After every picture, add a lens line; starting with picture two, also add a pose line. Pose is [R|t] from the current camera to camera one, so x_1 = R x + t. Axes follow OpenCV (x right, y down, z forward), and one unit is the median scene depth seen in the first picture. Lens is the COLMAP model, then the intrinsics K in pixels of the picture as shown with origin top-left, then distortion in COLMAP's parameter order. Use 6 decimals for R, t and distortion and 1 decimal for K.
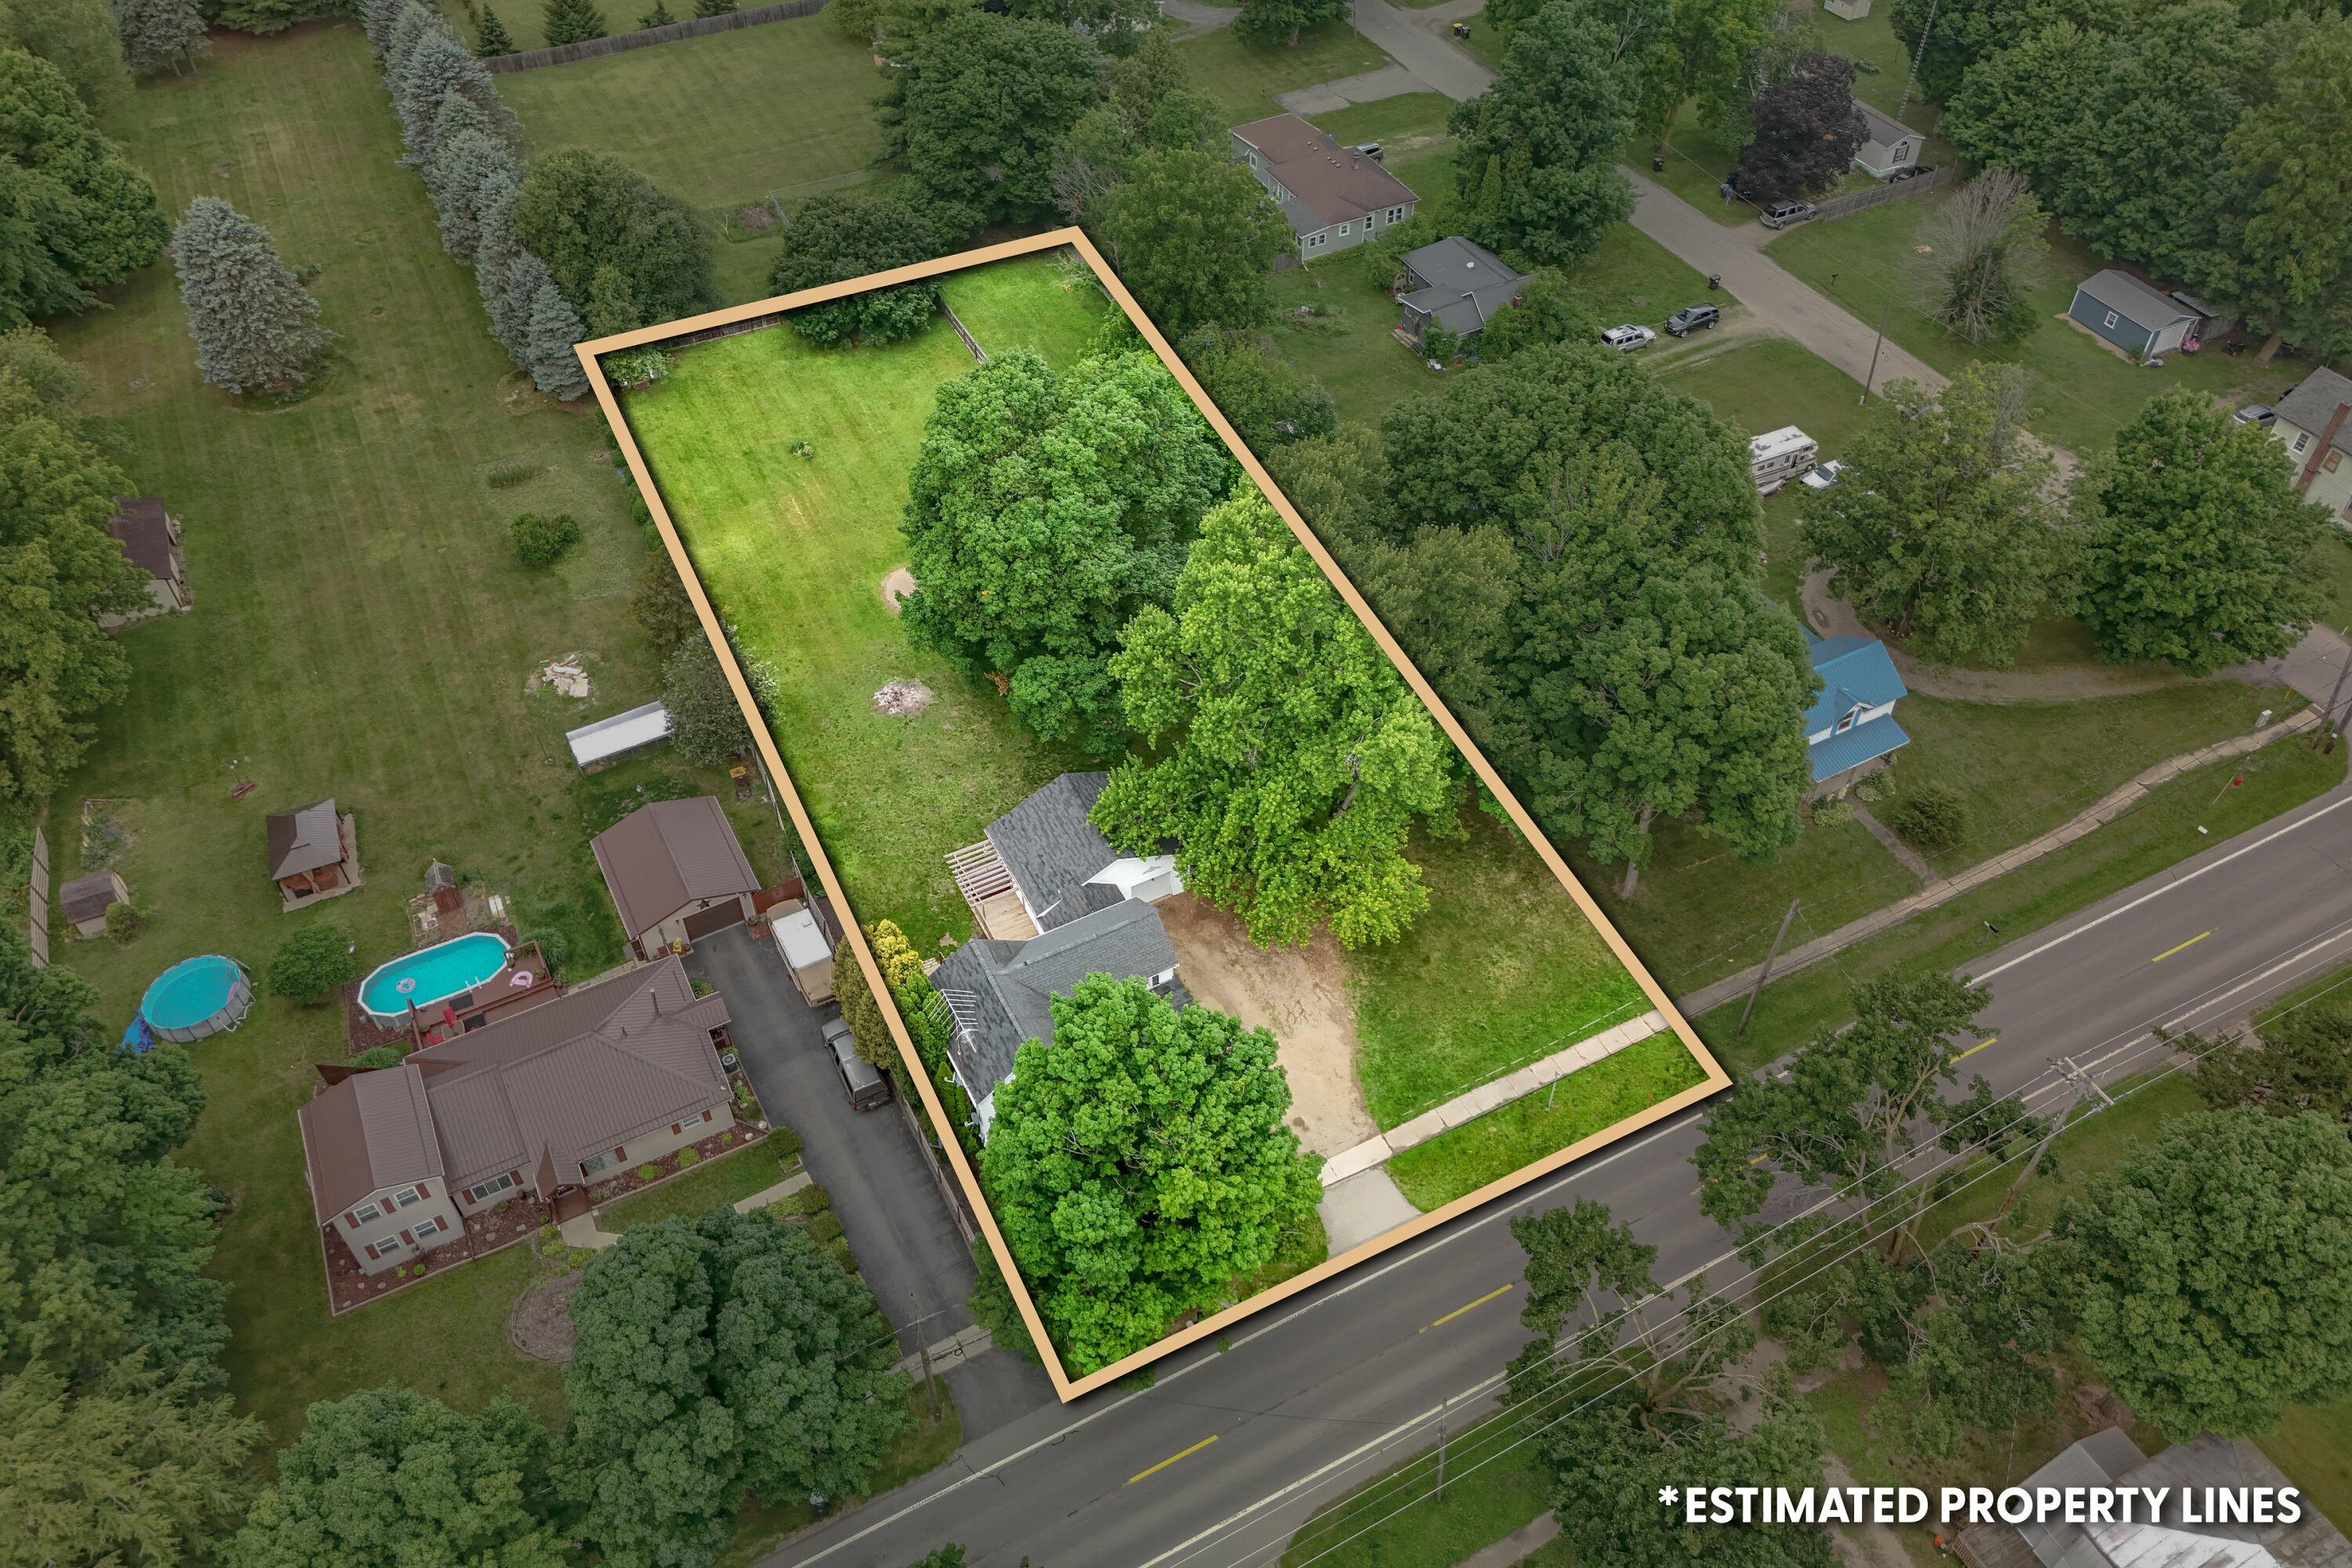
lens RADIAL K [[1730.0, 0, 1176.3], [0, 1730.0, 714.7], [0, 0, 1]] dist [0.071036, -0.052715]
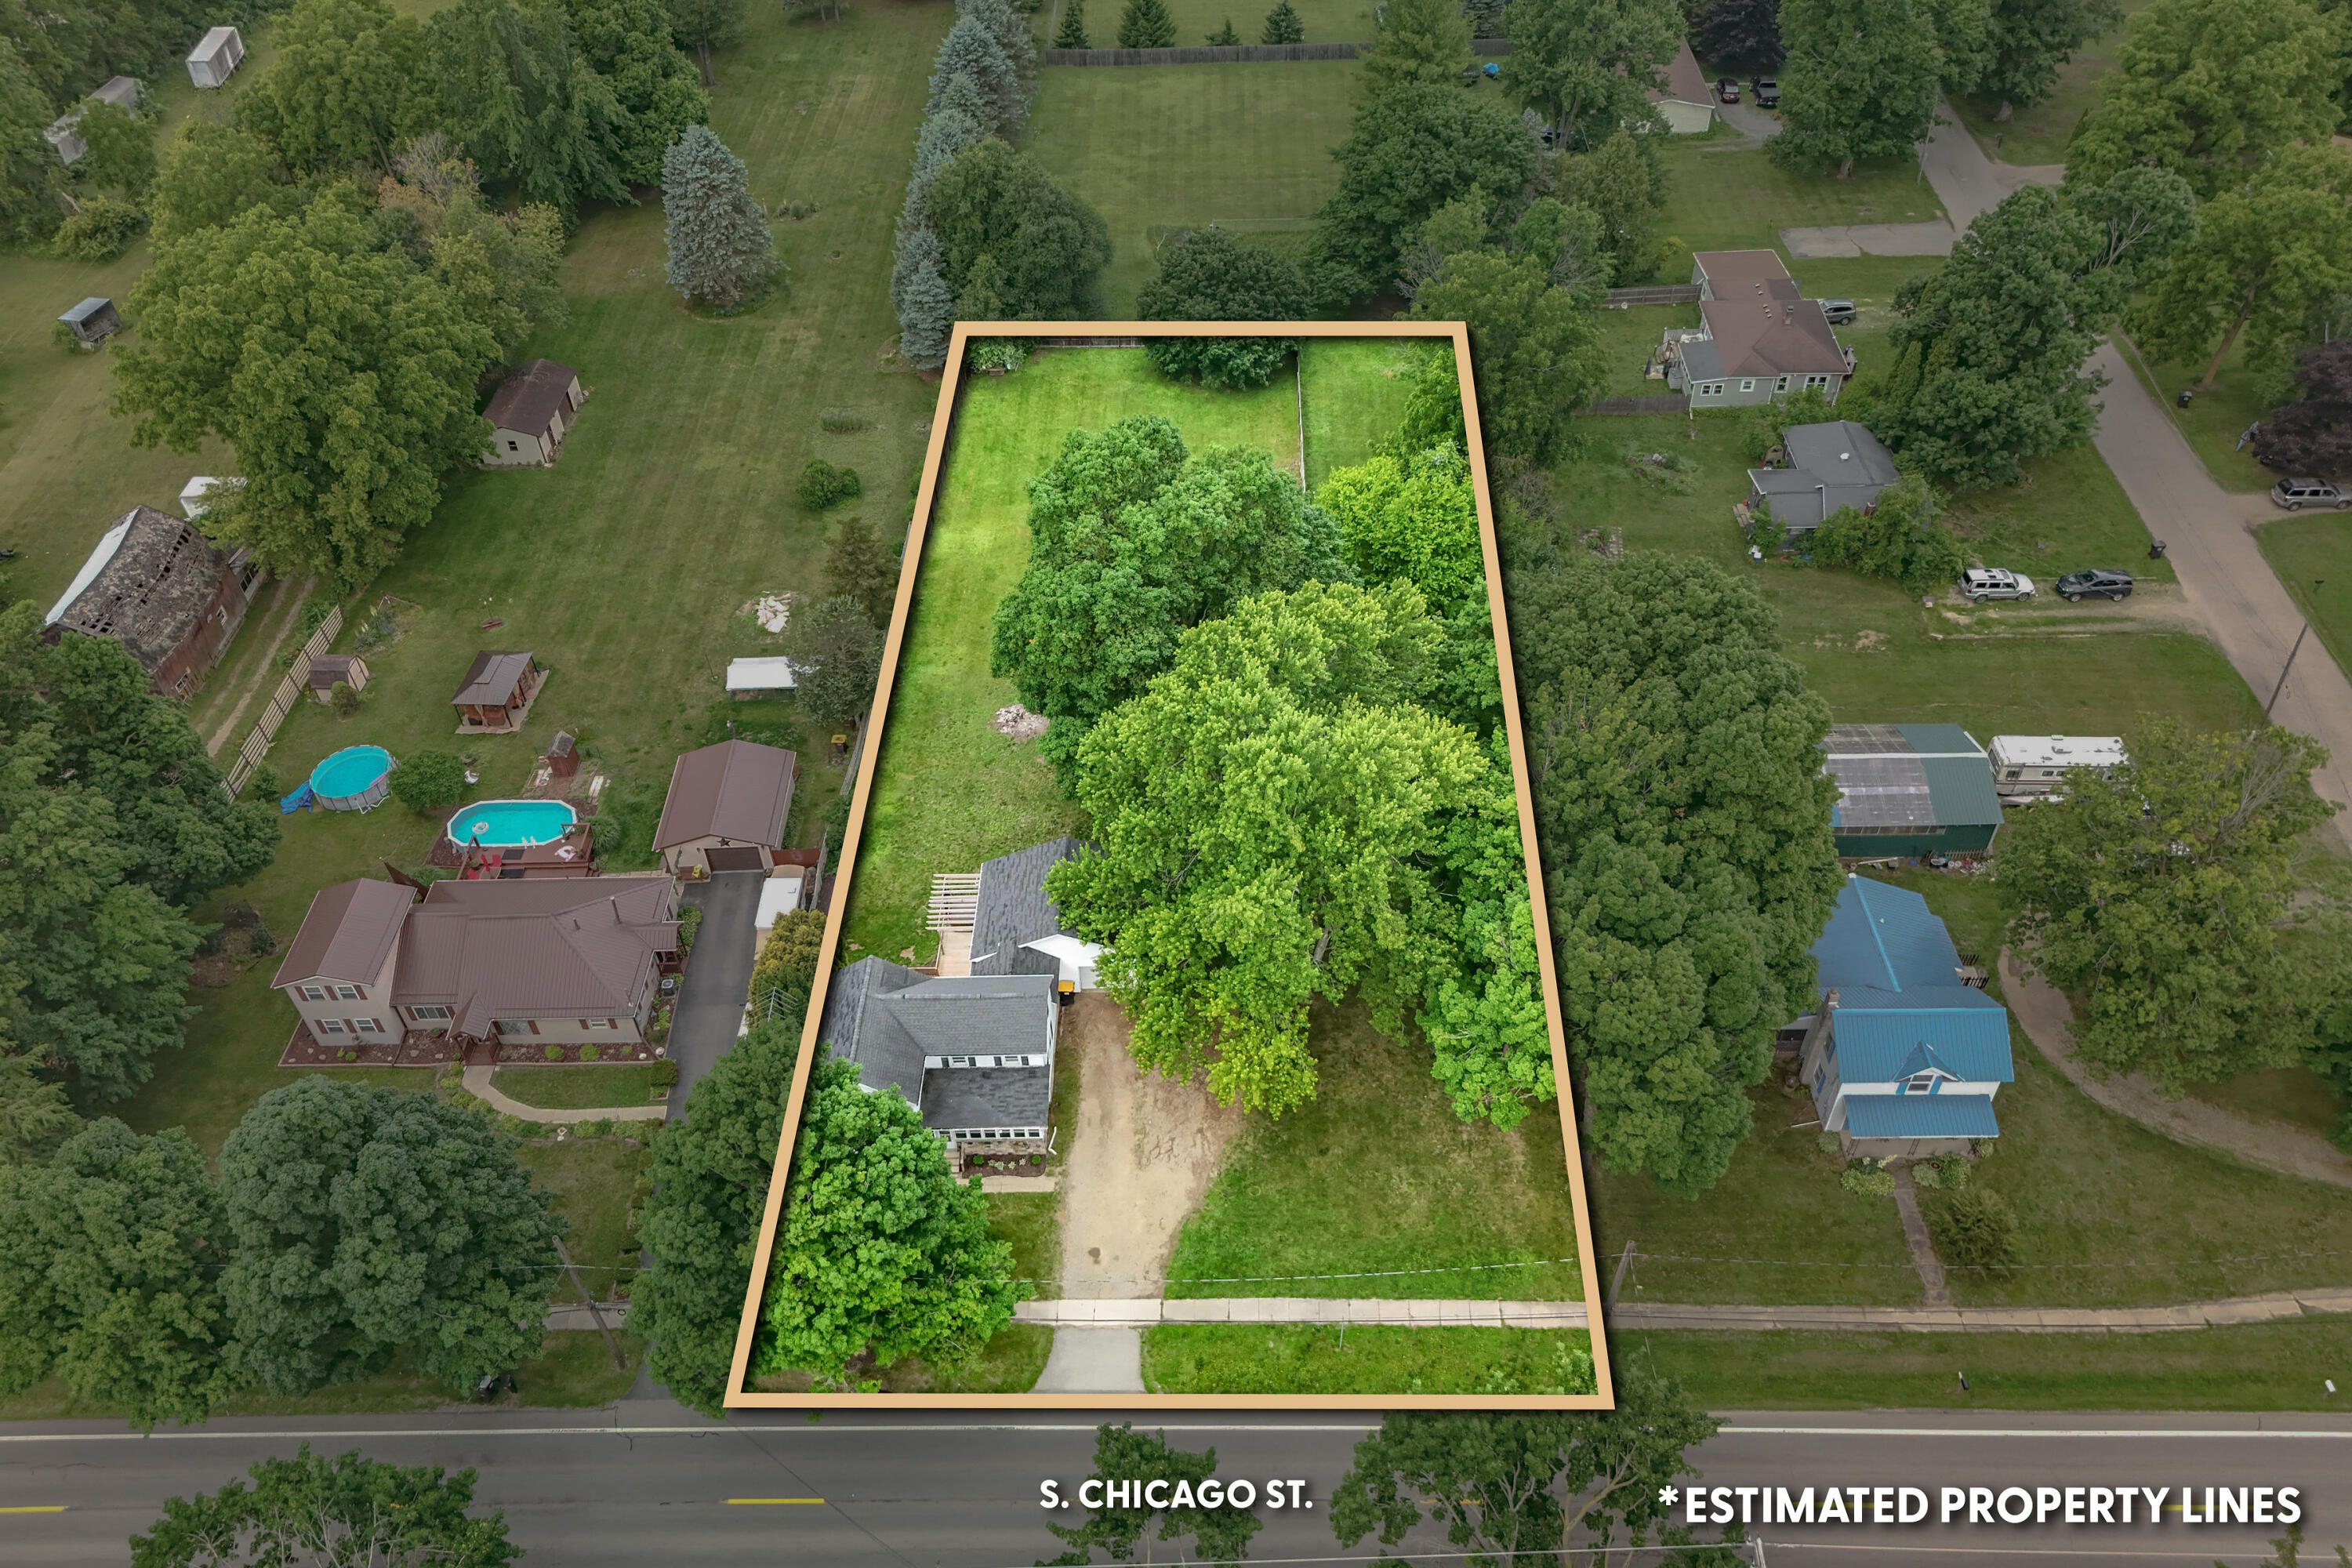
lens RADIAL K [[1727.2, 0, 1176.0], [0, 1727.2, 784.0], [0, 0, 1]] dist [0.062120, -0.045936]
pose [[0.885090, 0.313862, -0.343666, 0.258938], [-0.308612, 0.948502, 0.071434, -0.068660], [0.348389, 0.042834, 0.936371, 0.072207]]
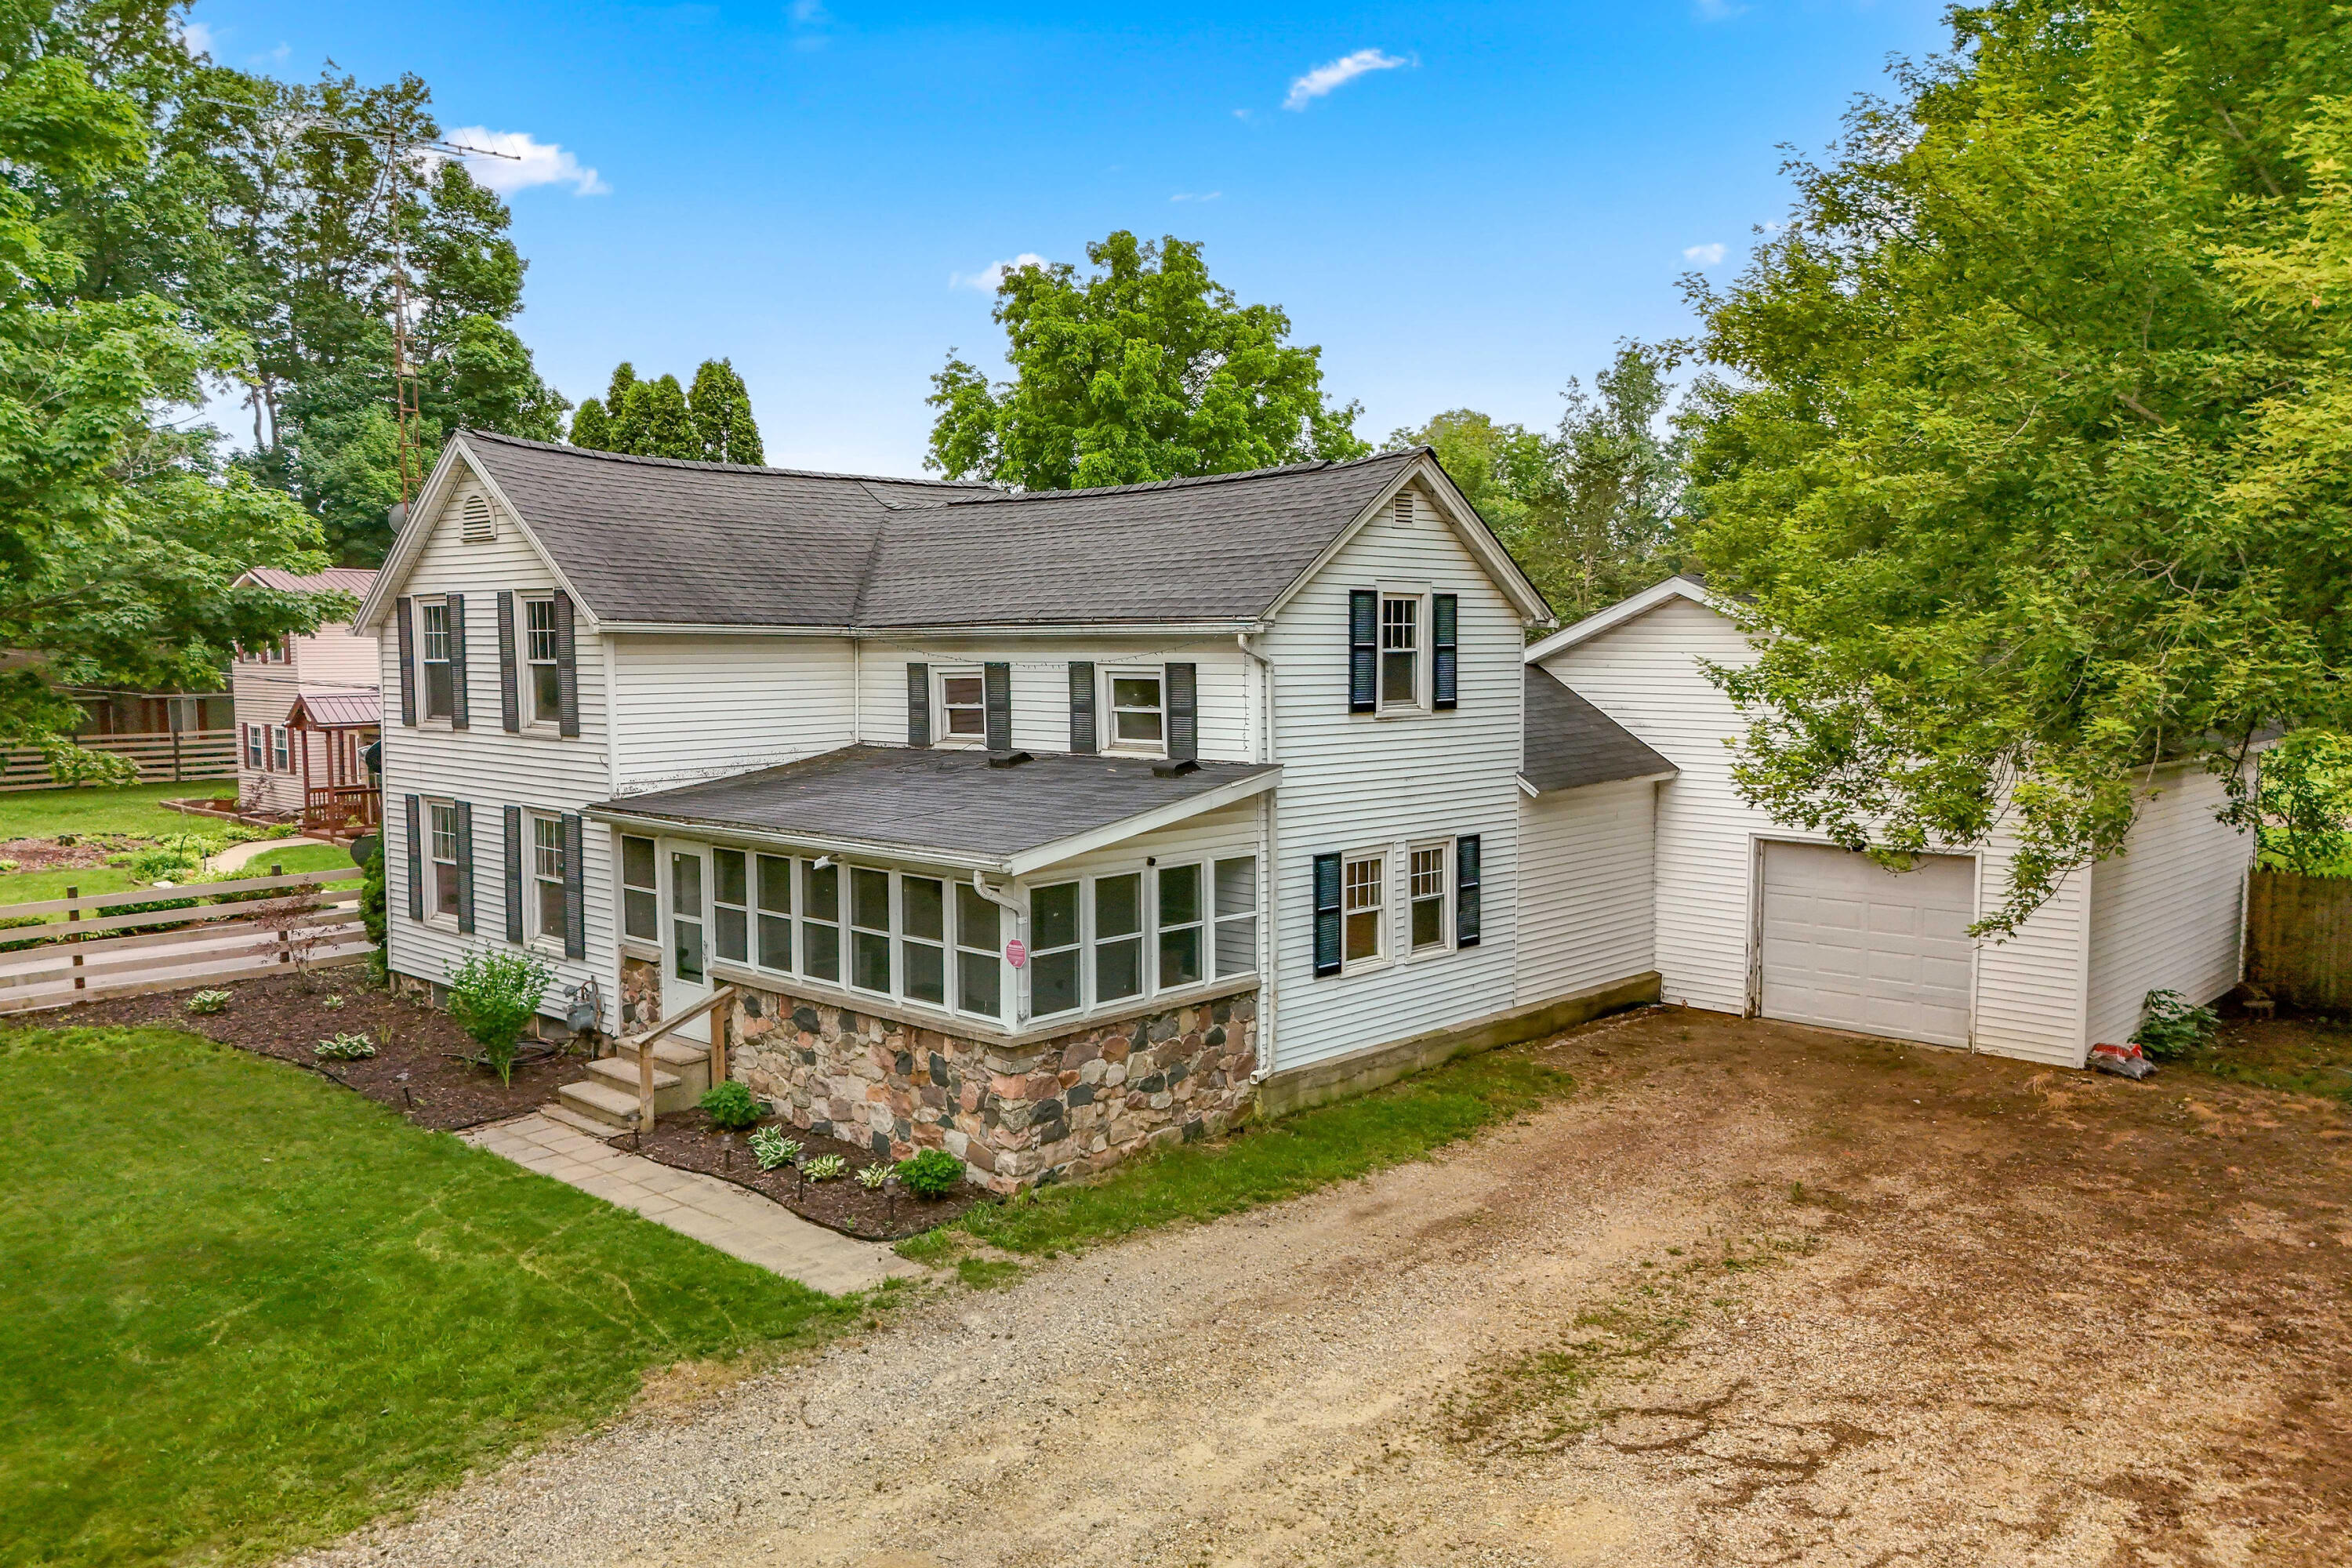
lens RADIAL K [[1727.2, 0, 1176.0], [0, 1727.2, 784.0], [0, 0, 1]] dist [0.062120, -0.045936]
pose [[0.325725, 0.089402, -0.941228, 0.120107], [-0.655280, 0.738980, -0.156577, 0.137715], [0.681550, 0.667769, 0.299288, 0.693661]]
